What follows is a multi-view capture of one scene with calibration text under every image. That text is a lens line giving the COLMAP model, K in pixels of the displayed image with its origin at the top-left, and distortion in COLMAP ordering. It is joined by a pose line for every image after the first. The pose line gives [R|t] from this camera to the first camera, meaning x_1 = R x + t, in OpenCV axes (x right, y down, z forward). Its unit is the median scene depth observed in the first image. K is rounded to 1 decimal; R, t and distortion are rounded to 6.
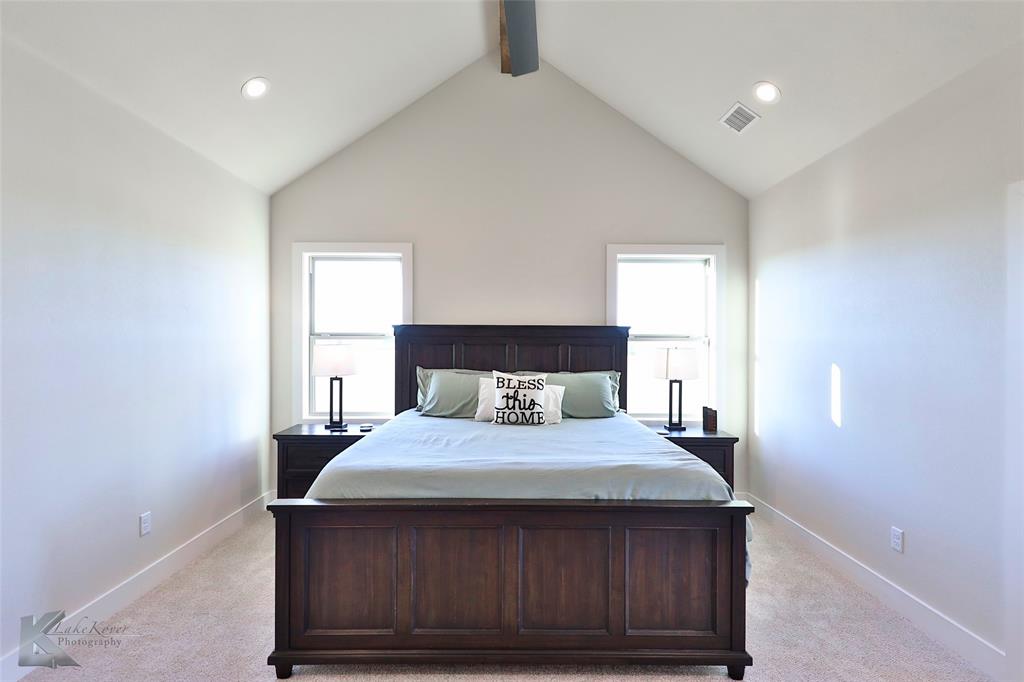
lens RADIAL K [[490.7, 0, 489.8], [0, 490.7, 343.4], [0, 0, 1]] dist [0.019085, -0.007403]
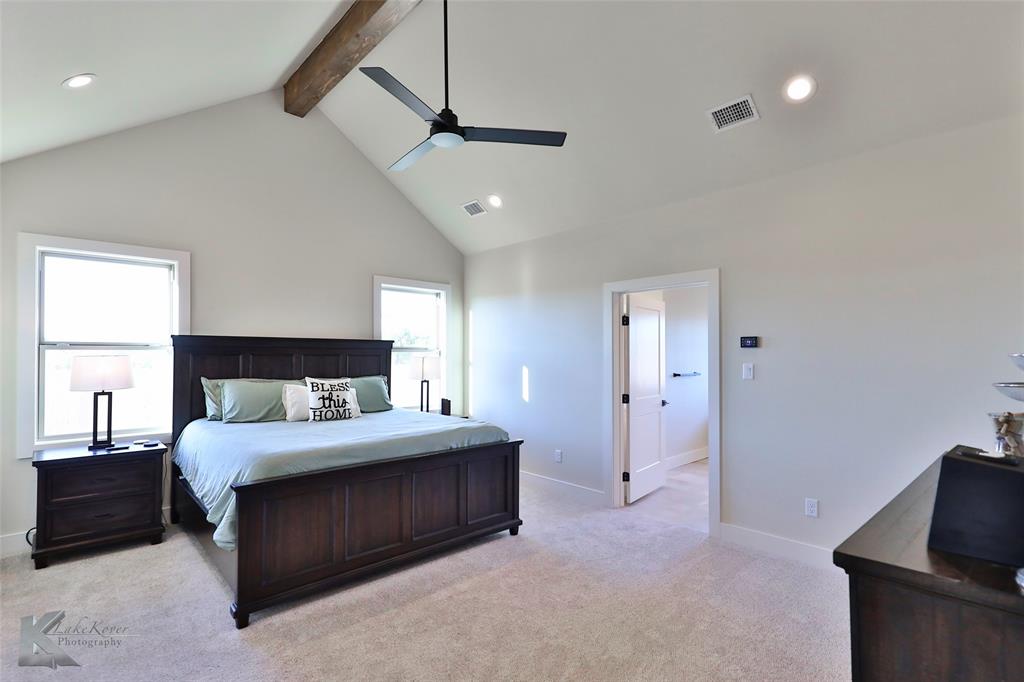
lens RADIAL K [[490.7, 0, 514.2], [0, 490.7, 344.4], [0, 0, 1]] dist [0.019085, -0.007403]
pose [[0.737411, 0.011419, 0.675348, -0.373056], [0.000955, 0.999838, -0.017947, -0.001123], [-0.675444, 0.013879, 0.737281, -0.181954]]
